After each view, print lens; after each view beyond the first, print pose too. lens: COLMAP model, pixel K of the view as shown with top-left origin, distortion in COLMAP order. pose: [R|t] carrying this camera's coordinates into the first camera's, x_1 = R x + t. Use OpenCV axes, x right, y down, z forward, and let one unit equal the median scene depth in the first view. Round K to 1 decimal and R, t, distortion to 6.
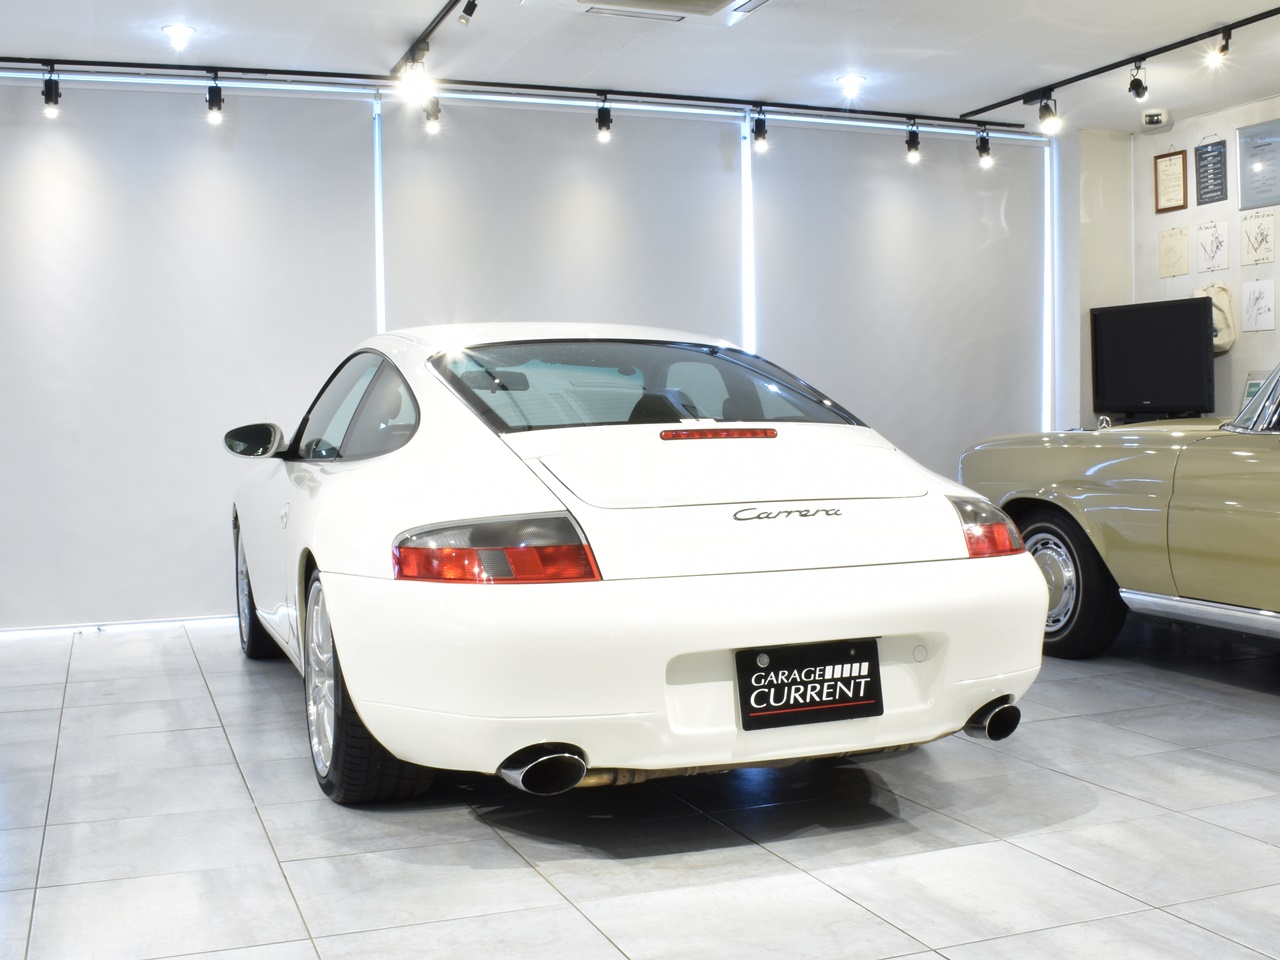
lens RADIAL K [[1330.9, 0, 544.3], [0, 1330.9, 484.7], [0, 0, 1]] dist [-0.123077, 0.023040]
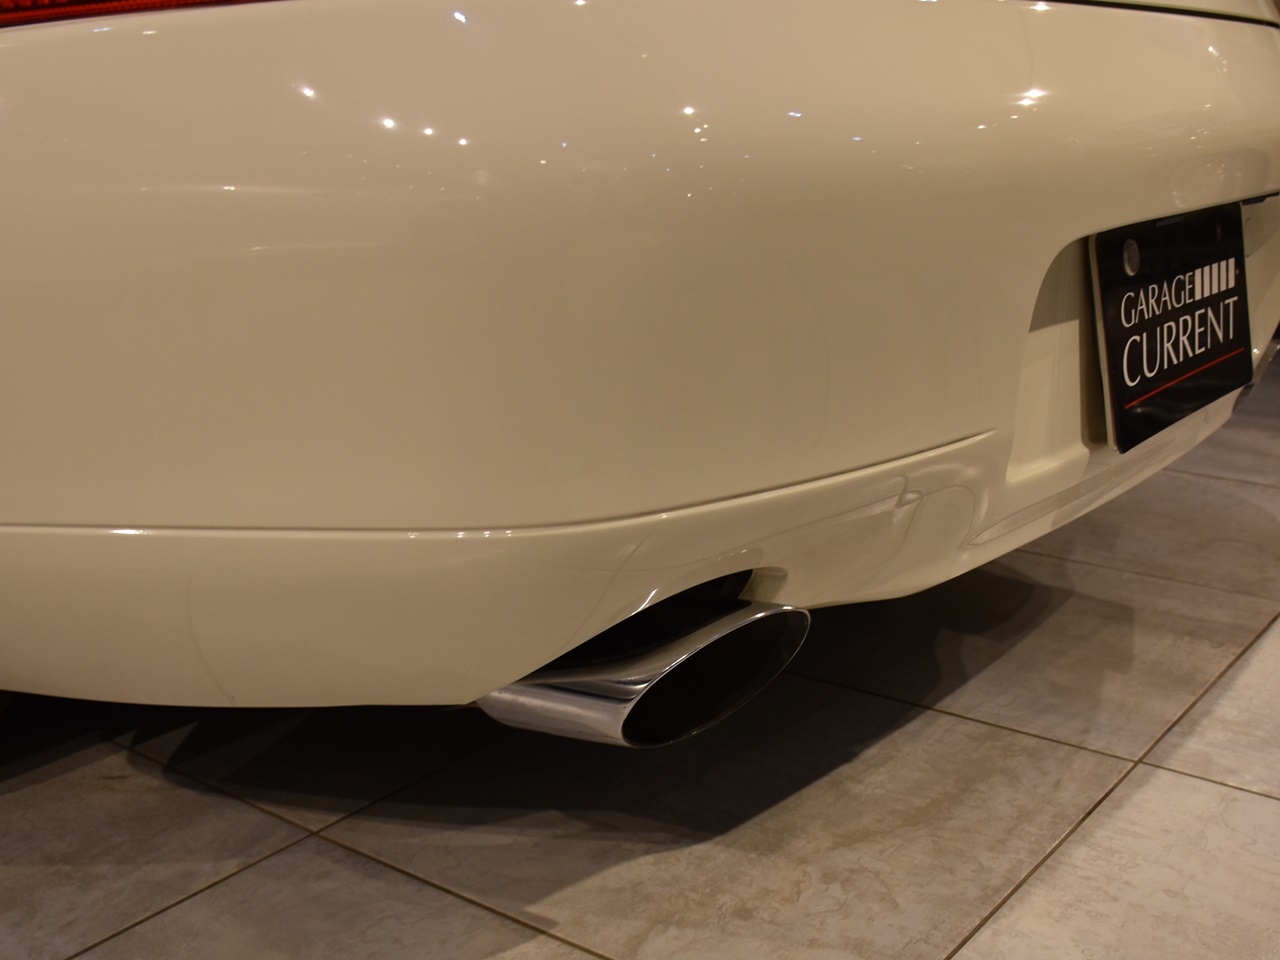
lens RADIAL K [[1330.9, 0, 544.3], [0, 1330.9, 484.7], [0, 0, 1]] dist [-0.123077, 0.023040]
pose [[0.849508, -0.148933, 0.506118, -0.166416], [0.042882, 0.975645, 0.215122, 0.105674], [-0.525830, -0.161044, 0.835205, 0.748998]]
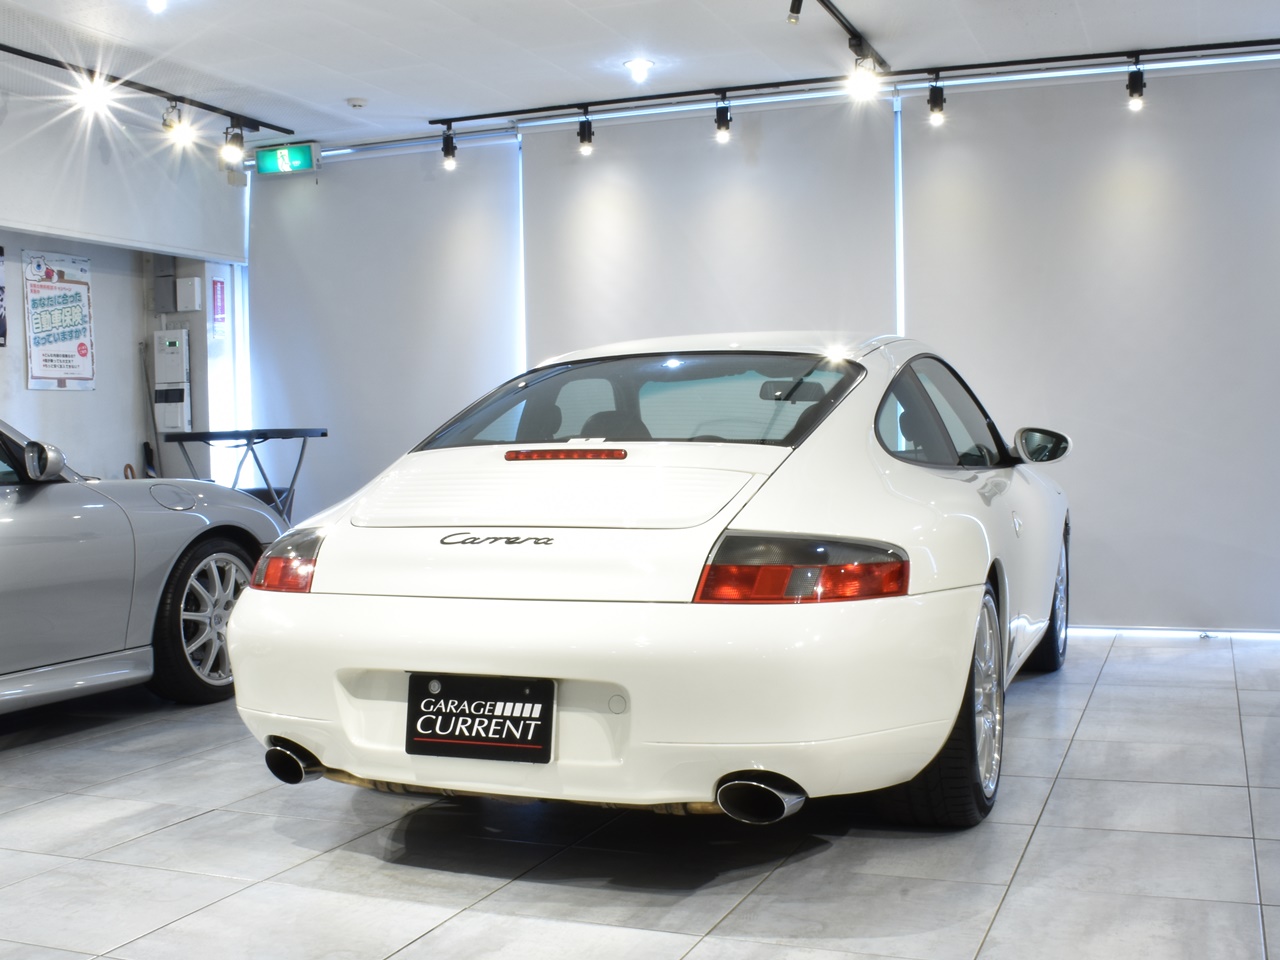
lens RADIAL K [[1330.9, 0, 544.3], [0, 1330.9, 484.7], [0, 0, 1]] dist [-0.123077, 0.023040]
pose [[0.776924, 0.024141, -0.629131, 0.823930], [-0.024171, 0.999672, 0.008510, -0.027513], [0.629130, 0.008595, 0.777253, 0.273073]]
